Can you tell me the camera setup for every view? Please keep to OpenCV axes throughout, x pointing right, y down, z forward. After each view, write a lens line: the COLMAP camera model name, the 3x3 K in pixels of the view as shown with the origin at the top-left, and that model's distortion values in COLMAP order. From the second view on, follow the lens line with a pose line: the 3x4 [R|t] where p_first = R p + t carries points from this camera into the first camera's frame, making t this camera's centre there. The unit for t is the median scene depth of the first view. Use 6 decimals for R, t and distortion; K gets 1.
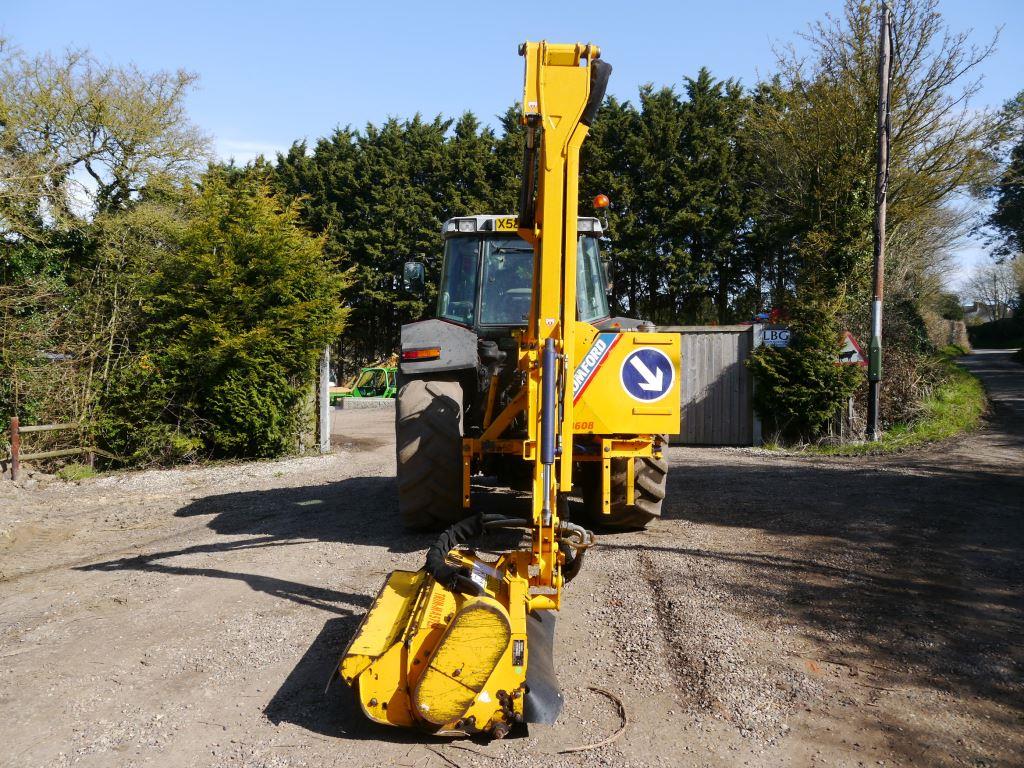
lens RADIAL K [[844.6, 0, 512.0], [0, 844.6, 384.0], [0, 0, 1]] dist [-0.032757, 0.004526]
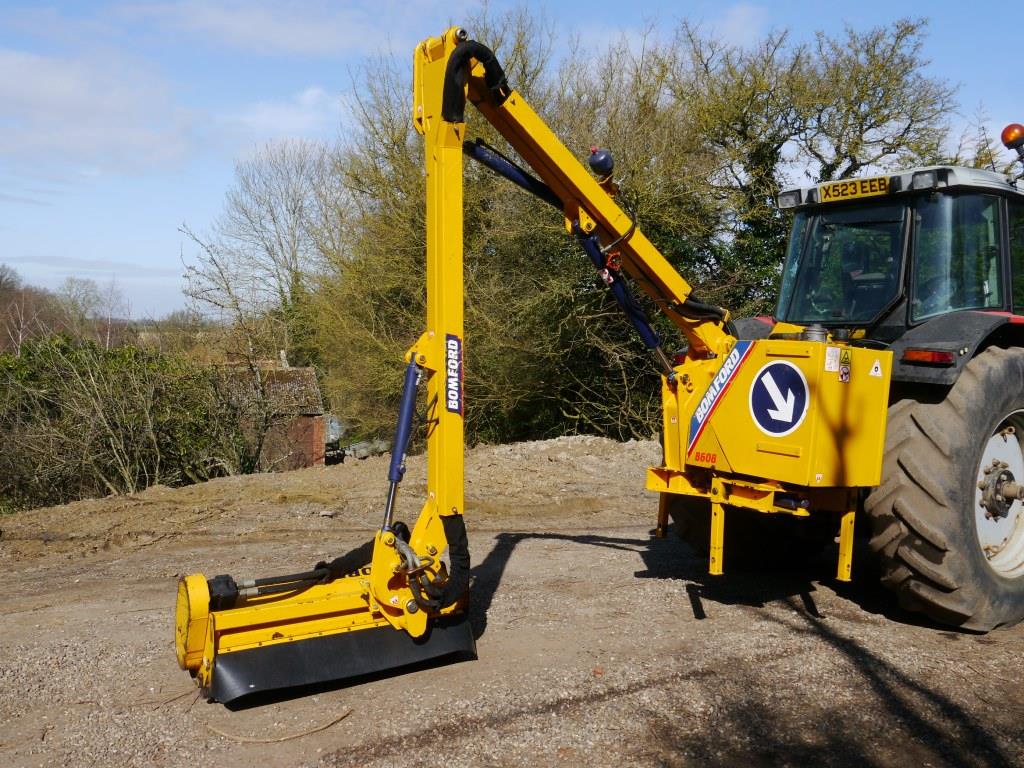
lens RADIAL K [[960.5, 0, 512.0], [0, 960.5, 384.0], [0, 0, 1]] dist [0.003667, 0.004888]
pose [[0.596496, 0.048977, -0.801120, 0.682308], [-0.042490, 0.998664, 0.029416, -0.037809], [0.801490, 0.016493, 0.597780, 0.324741]]
